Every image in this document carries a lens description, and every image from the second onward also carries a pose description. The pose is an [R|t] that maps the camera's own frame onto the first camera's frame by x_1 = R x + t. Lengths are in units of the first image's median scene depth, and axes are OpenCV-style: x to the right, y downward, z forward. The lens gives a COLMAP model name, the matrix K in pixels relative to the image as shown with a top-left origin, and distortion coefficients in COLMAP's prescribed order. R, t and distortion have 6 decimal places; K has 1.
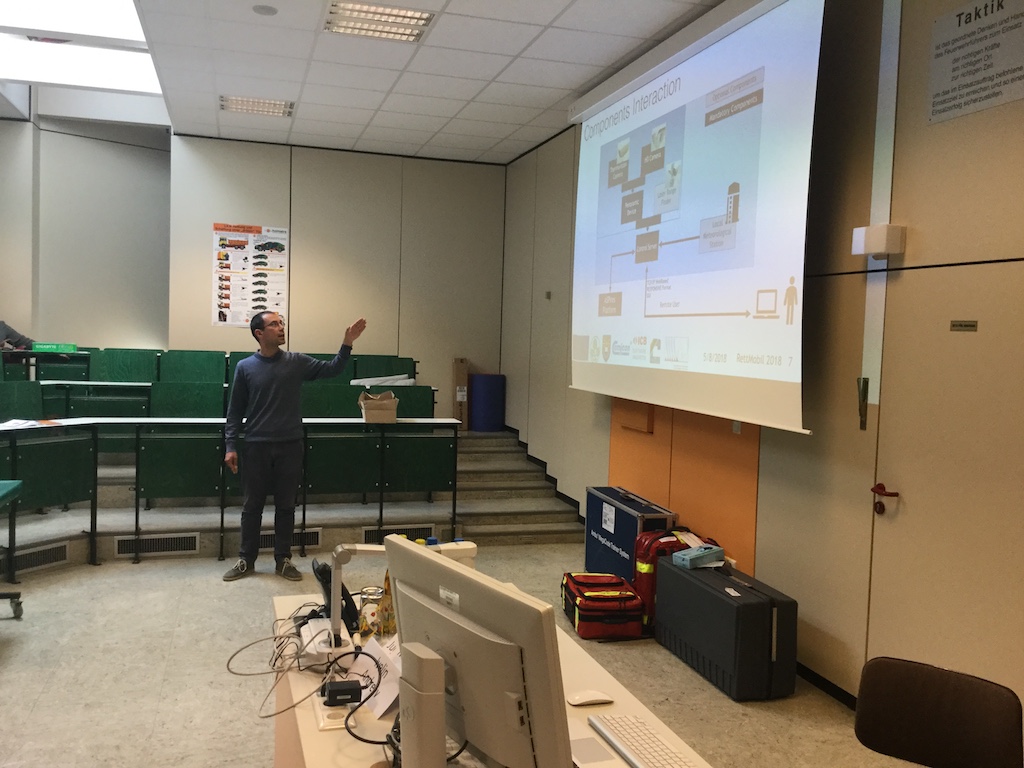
lens RADIAL K [[920.4, 0, 509.5], [0, 920.4, 380.8], [0, 0, 1]] dist [0.135345, -0.259132]
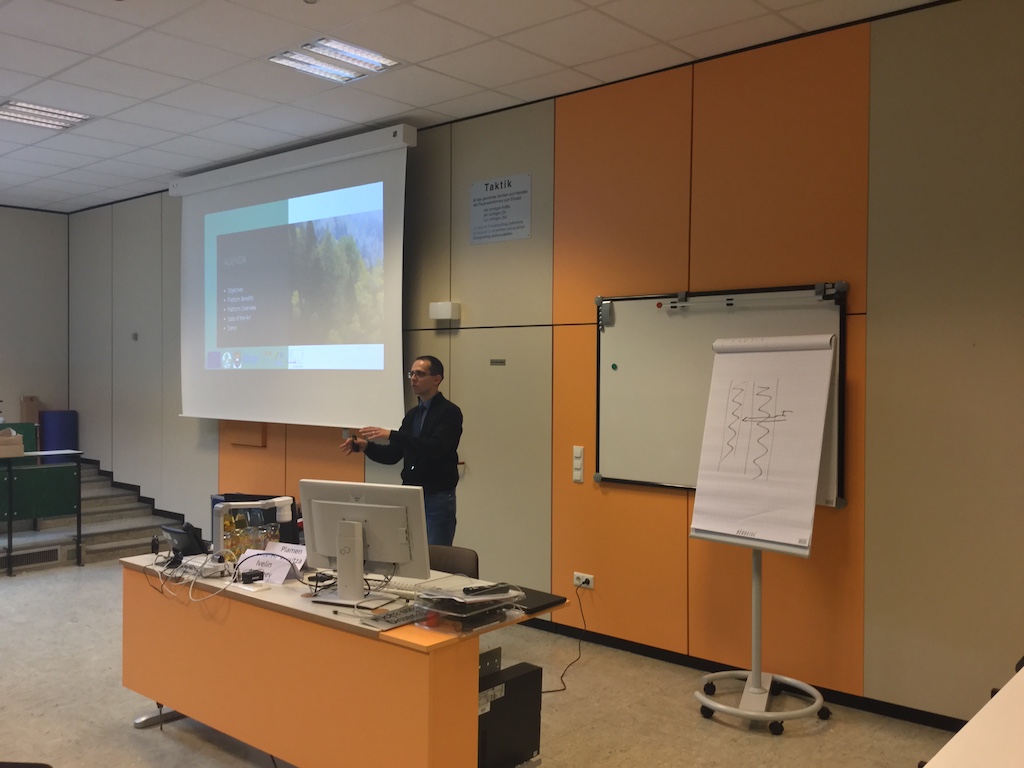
lens RADIAL K [[927.1, 0, 508.8], [0, 927.1, 381.1], [0, 0, 1]] dist [0.140396, -0.302206]
pose [[0.847681, -0.033361, 0.529455, -0.186294], [0.049285, 0.998657, -0.015981, 0.002226], [-0.528211, 0.039641, 0.848187, -0.216179]]
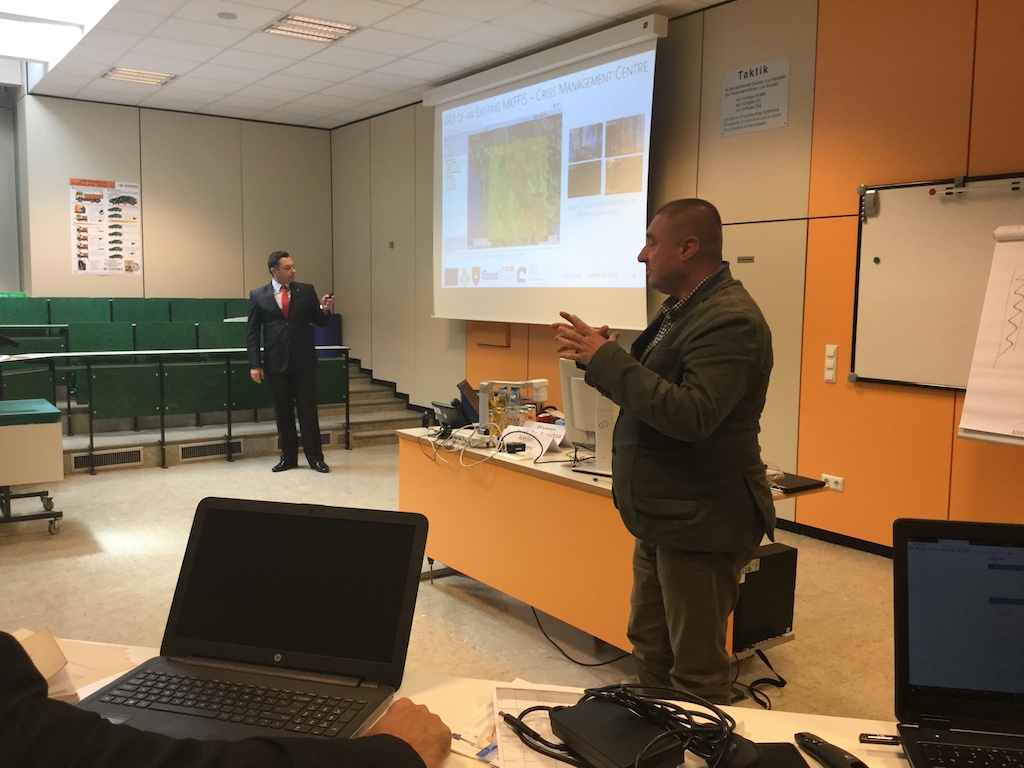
lens RADIAL K [[927.1, 0, 508.8], [0, 927.1, 381.1], [0, 0, 1]] dist [0.140396, -0.302206]
pose [[0.948493, -0.052299, 0.312450, -0.208858], [0.035934, 0.997675, 0.057911, 0.021435], [-0.314752, -0.043700, 0.948167, -0.220080]]
